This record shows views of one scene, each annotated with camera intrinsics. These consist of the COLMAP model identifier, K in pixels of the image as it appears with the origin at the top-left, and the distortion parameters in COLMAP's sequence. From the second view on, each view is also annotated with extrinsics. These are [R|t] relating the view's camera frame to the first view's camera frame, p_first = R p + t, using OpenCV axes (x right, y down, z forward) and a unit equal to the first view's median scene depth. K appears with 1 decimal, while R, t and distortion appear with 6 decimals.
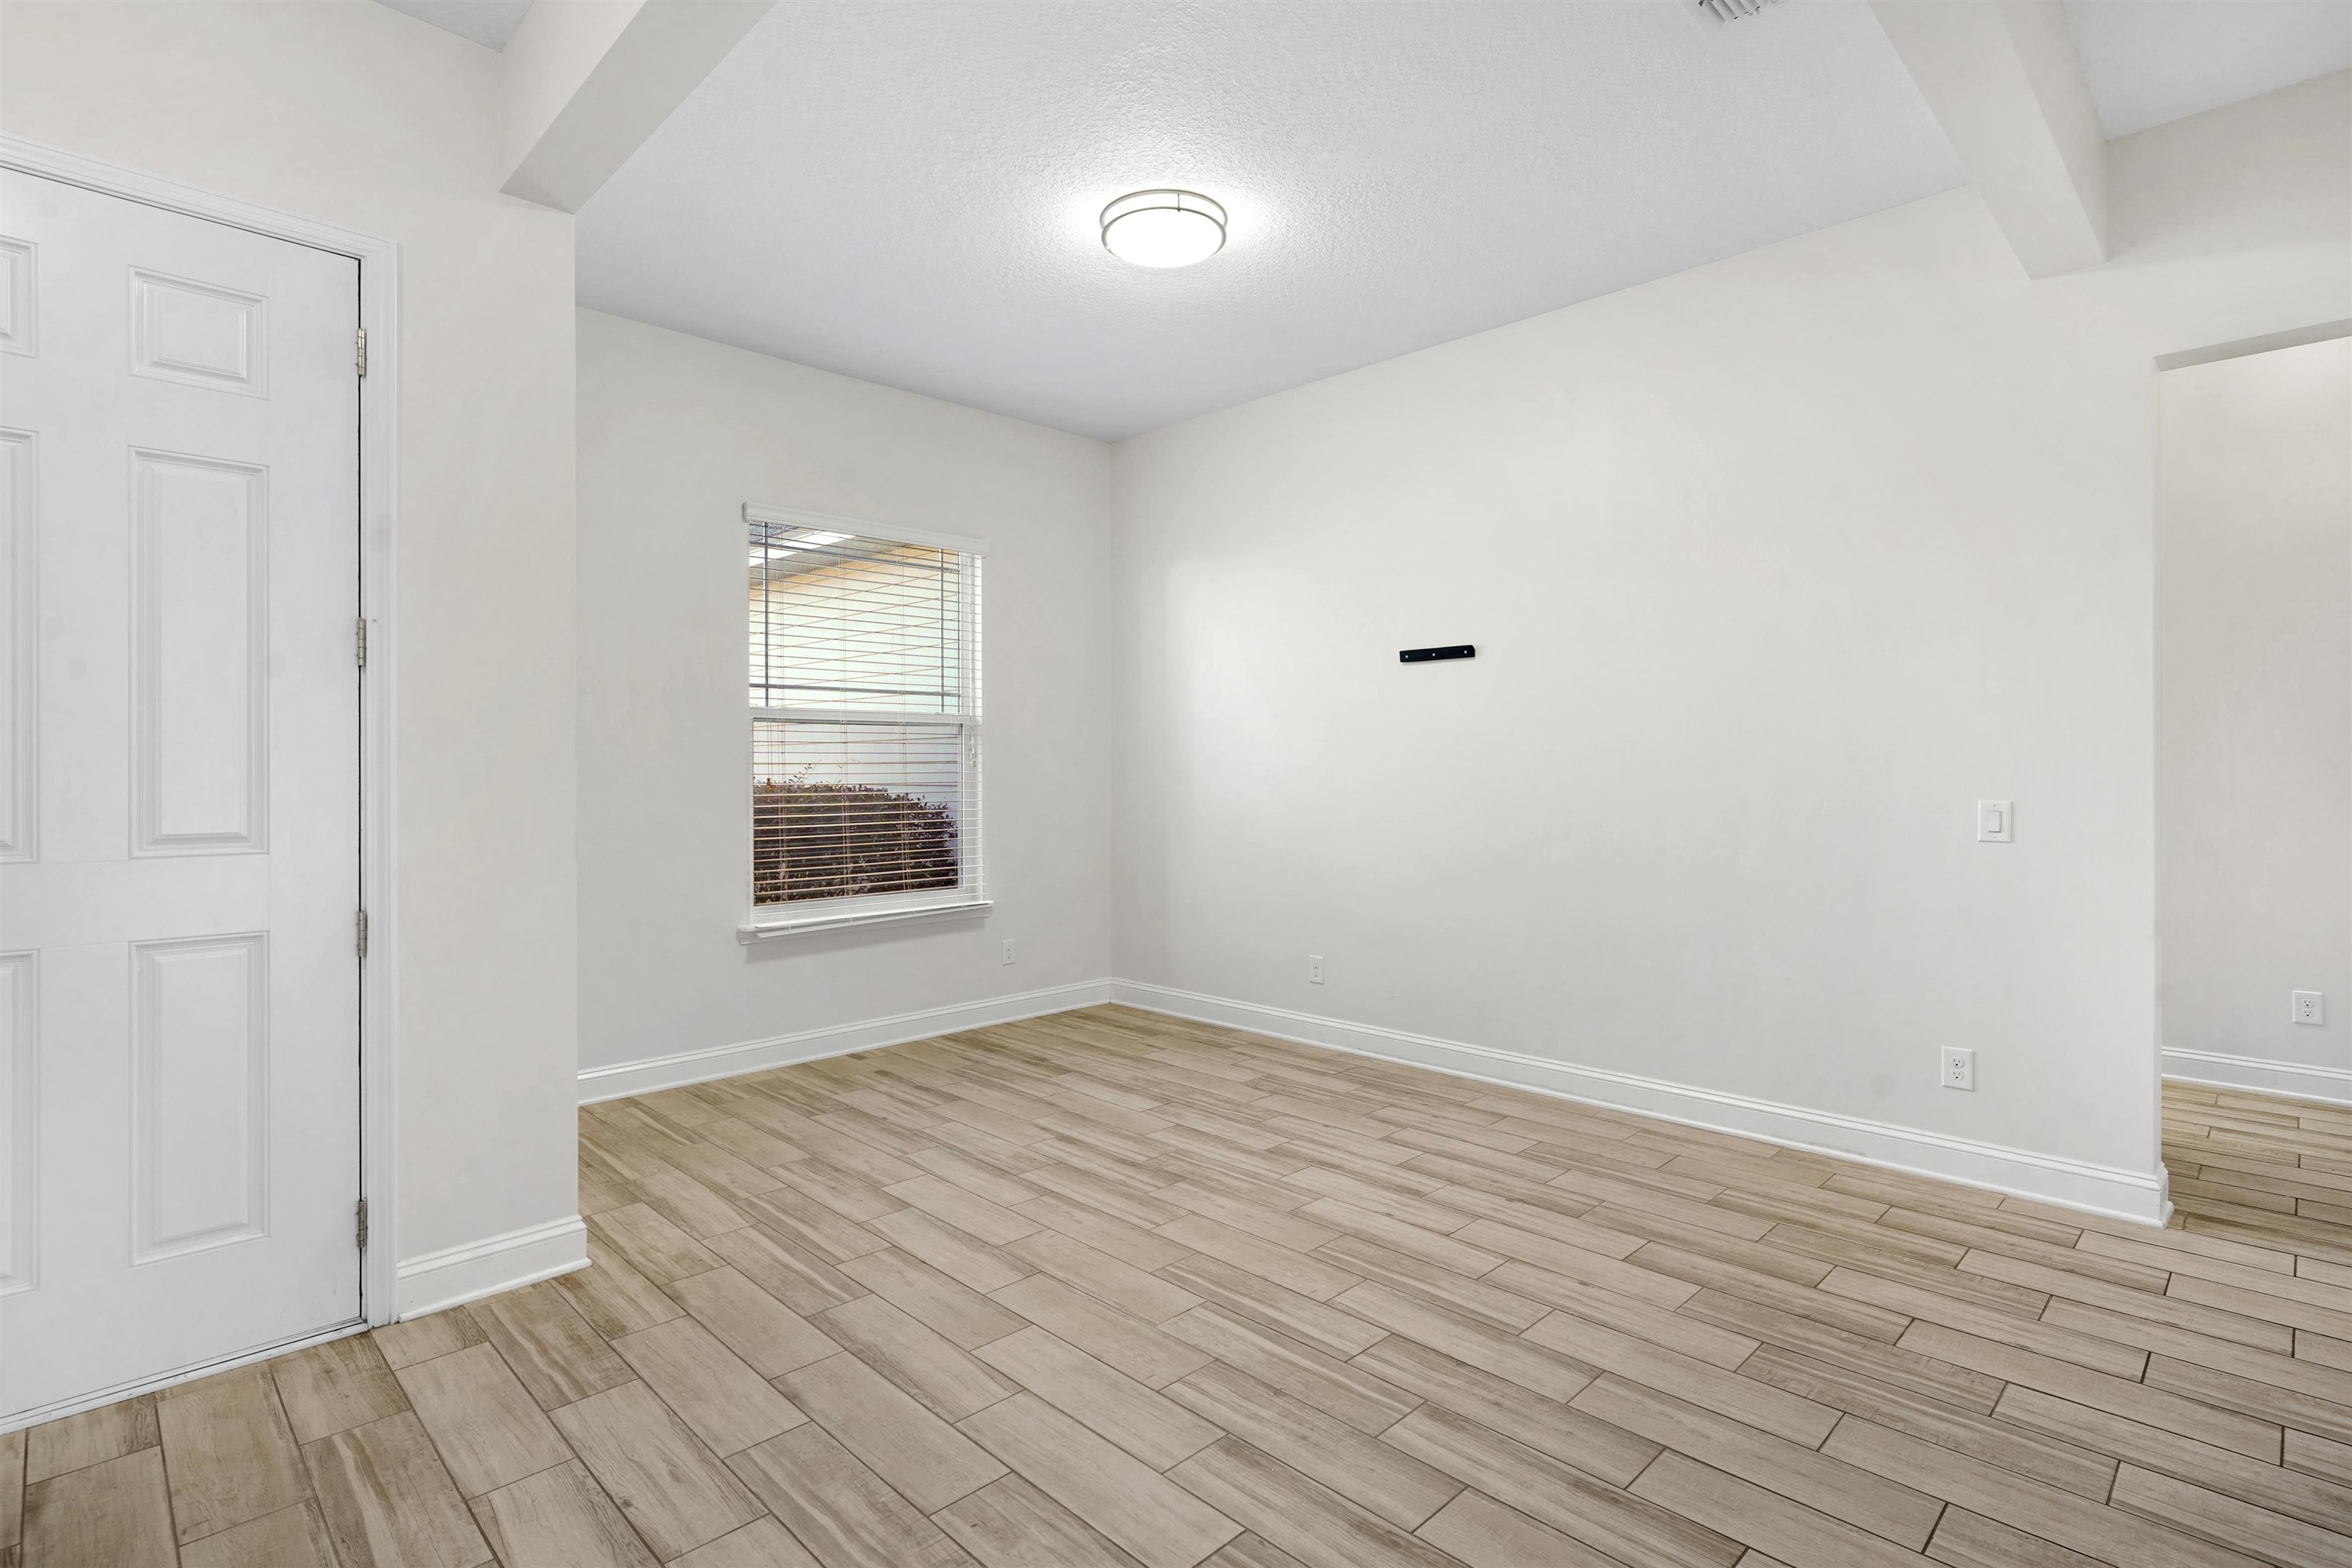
lens RADIAL K [[1146.0, 0, 1175.3], [0, 1146.0, 763.8], [0, 0, 1]] dist [-0.005002, 0.003937]
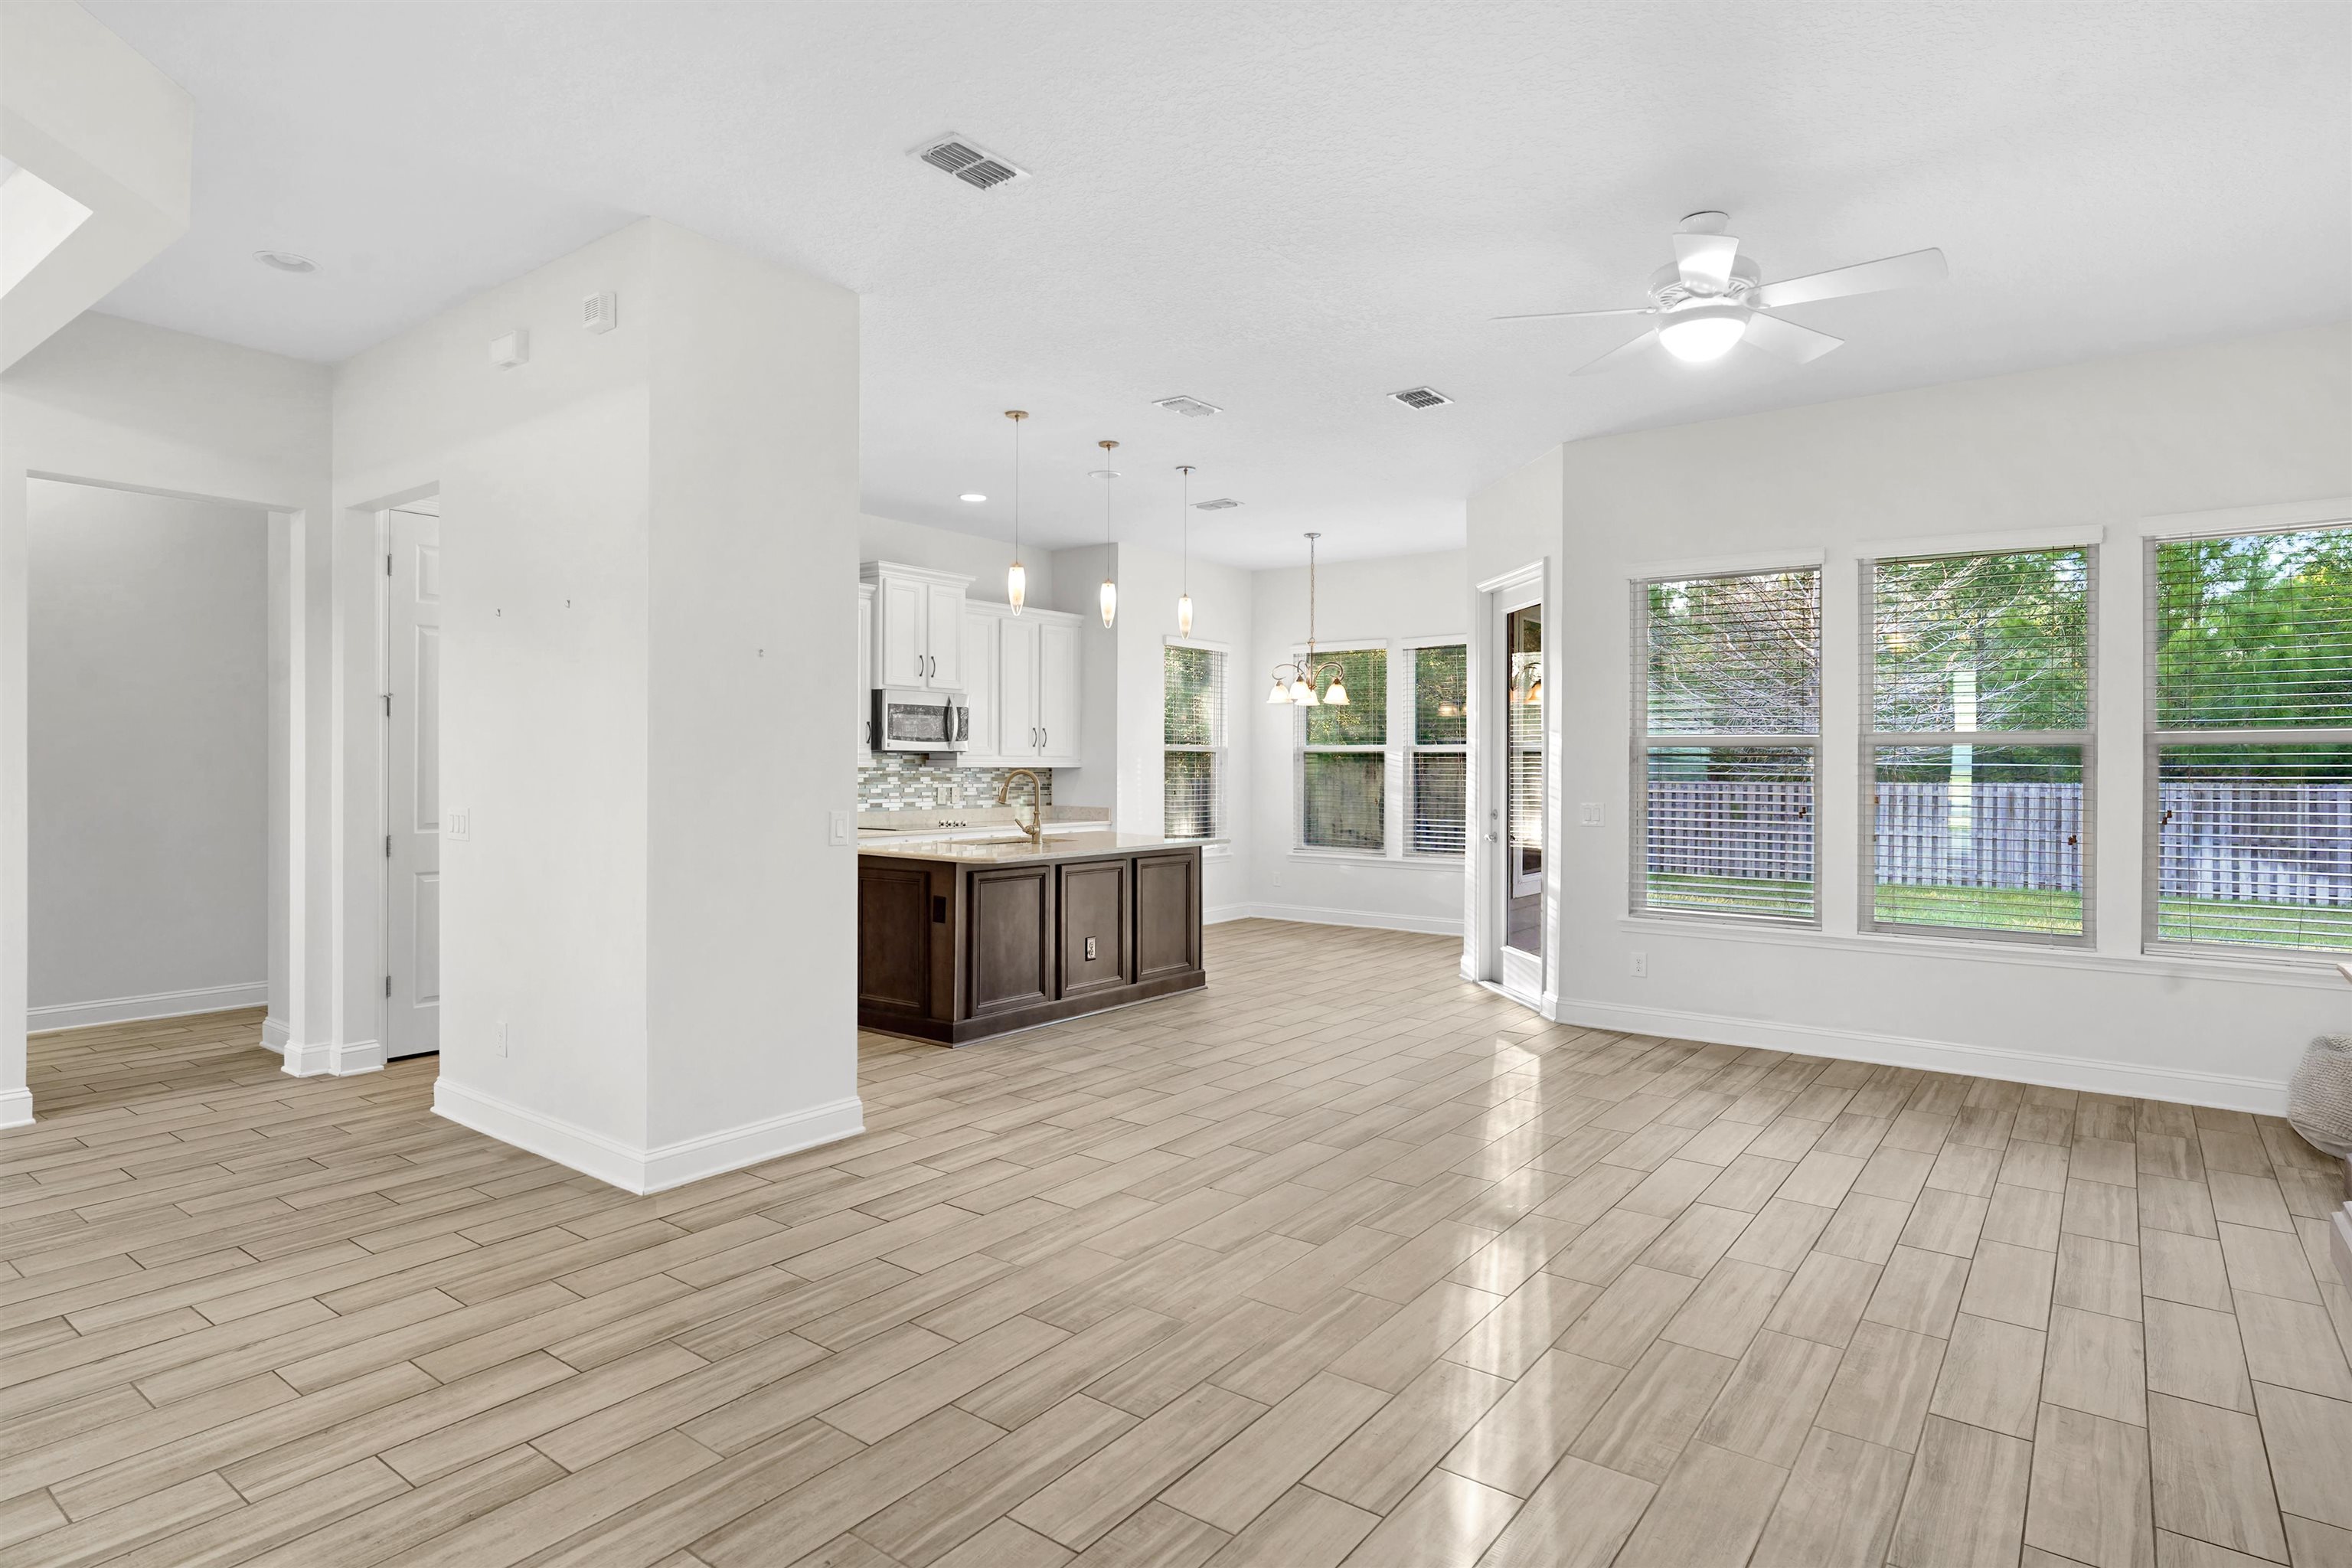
lens RADIAL K [[1256.2, 0, 1166.7], [0, 1256.2, 772.6], [0, 0, 1]] dist [-0.004428, 0.003478]
pose [[-0.135048, -0.007415, 0.990811, -0.663070], [-0.006438, 0.999957, 0.006606, -0.018177], [-0.990818, -0.005486, -0.135090, -0.096403]]
